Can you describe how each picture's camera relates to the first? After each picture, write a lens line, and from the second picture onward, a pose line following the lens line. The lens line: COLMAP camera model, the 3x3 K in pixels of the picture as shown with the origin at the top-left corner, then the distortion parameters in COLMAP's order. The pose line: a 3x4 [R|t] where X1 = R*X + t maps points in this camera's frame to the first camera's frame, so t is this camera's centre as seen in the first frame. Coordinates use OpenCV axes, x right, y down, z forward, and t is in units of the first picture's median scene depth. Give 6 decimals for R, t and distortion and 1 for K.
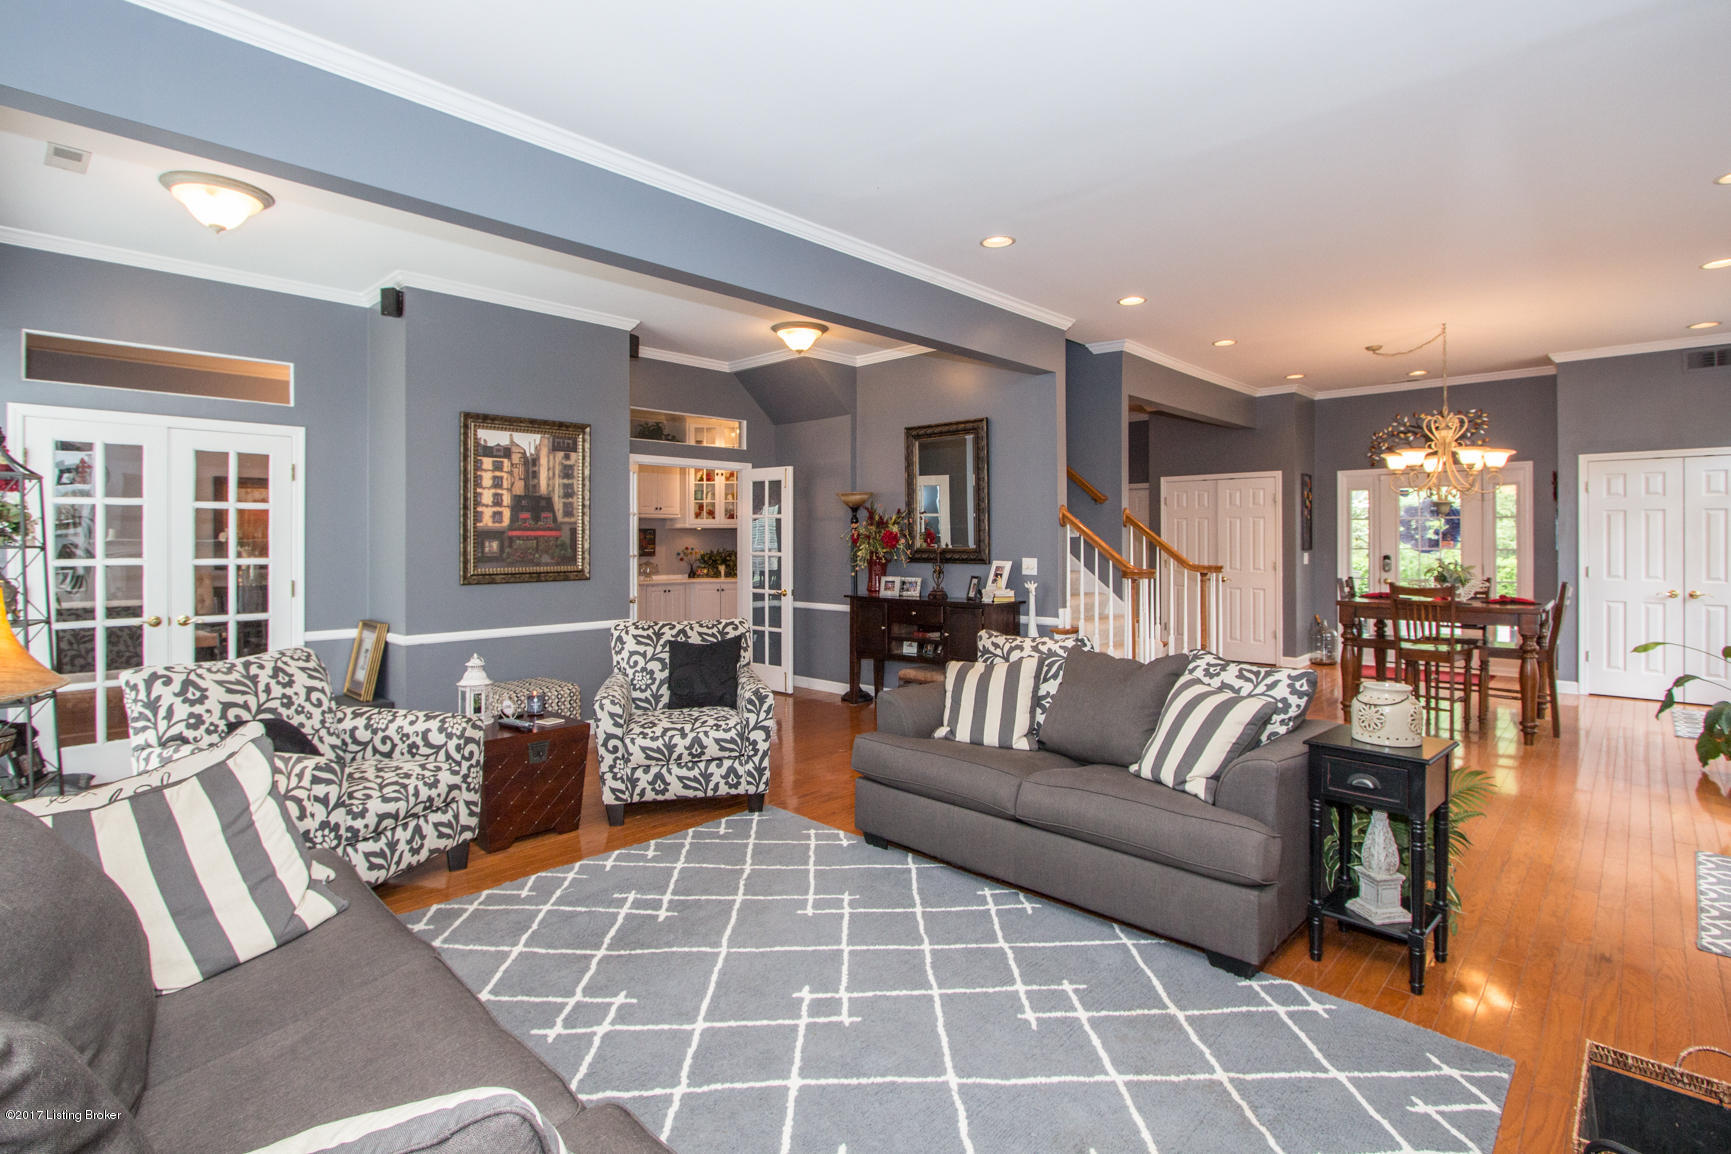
lens RADIAL K [[801.4, 0, 851.1], [0, 801.4, 540.3], [0, 0, 1]] dist [-0.021674, 0.003280]
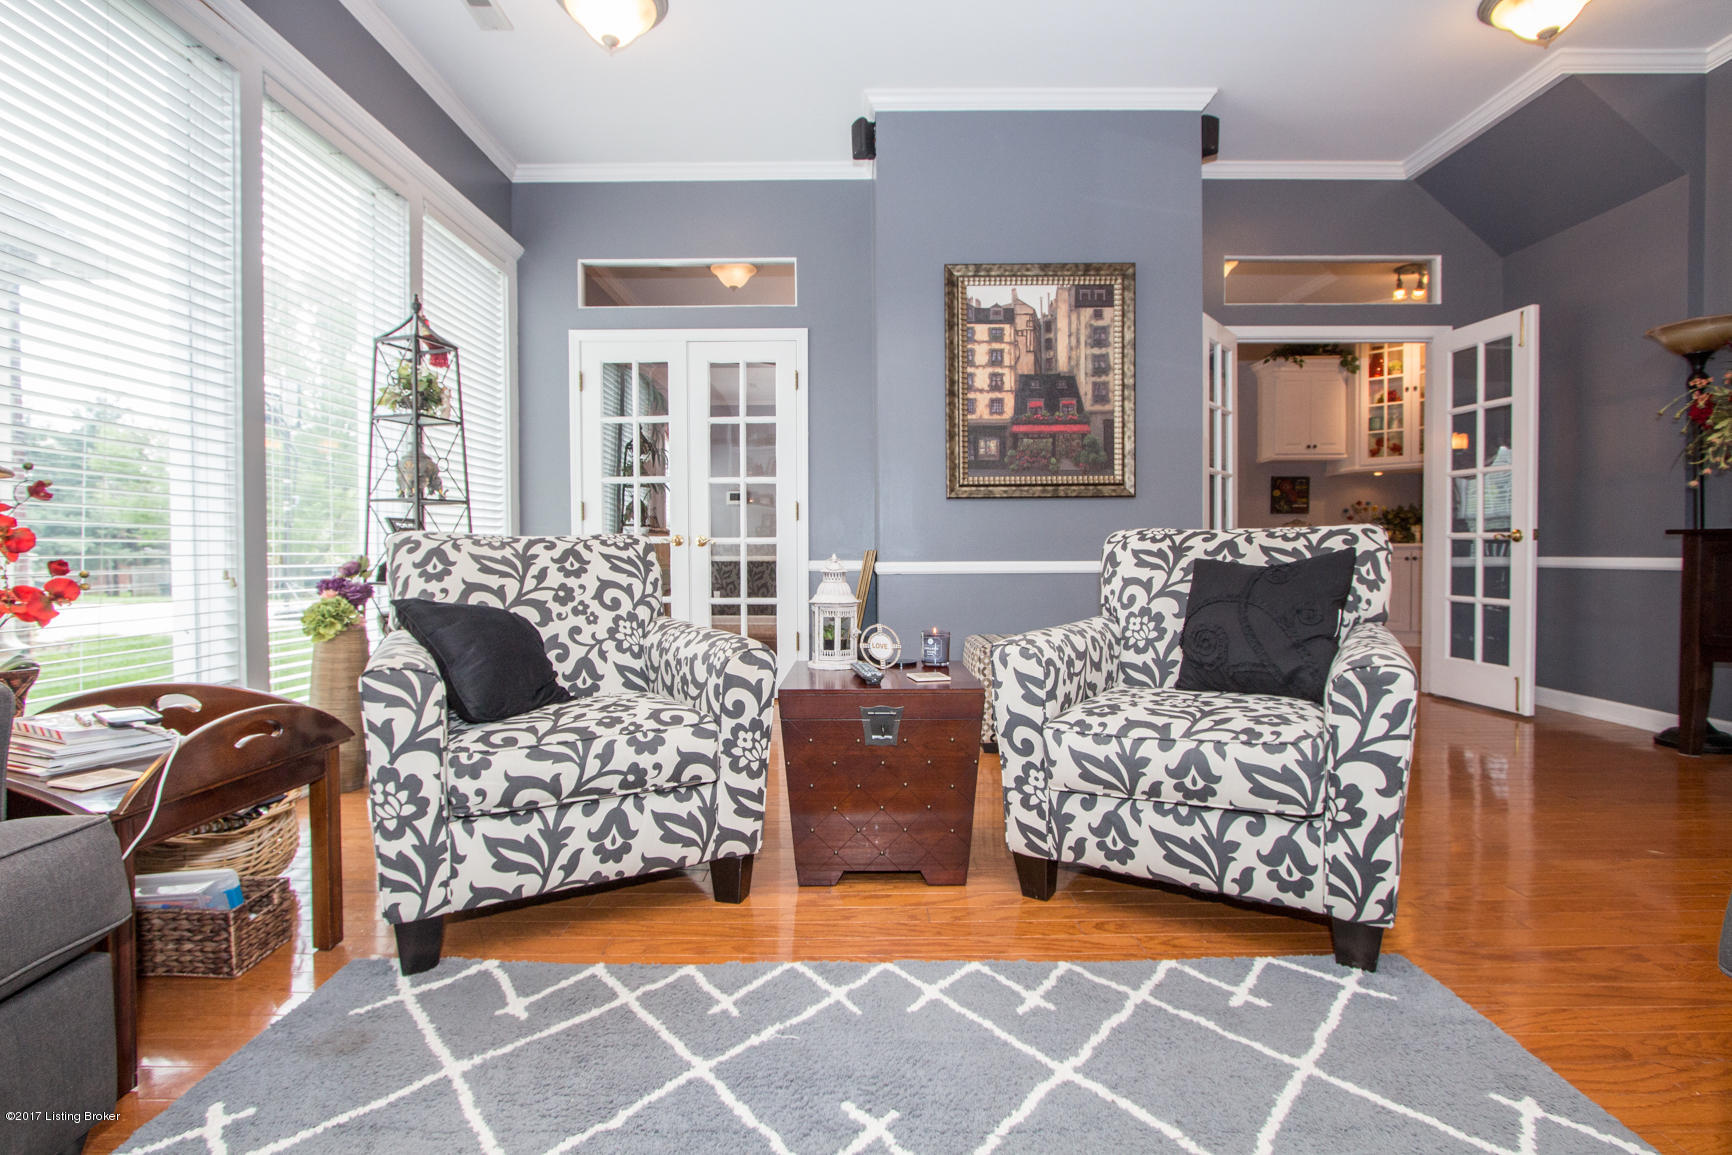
lens RADIAL K [[801.9, 0, 858.6], [0, 801.9, 563.6], [0, 0, 1]] dist [-0.021674, 0.003280]
pose [[0.695232, 0.011383, -0.718695, -0.011318], [0.010050, 0.999623, 0.025554, 0.126923], [0.718715, -0.024988, 0.694855, 0.551049]]
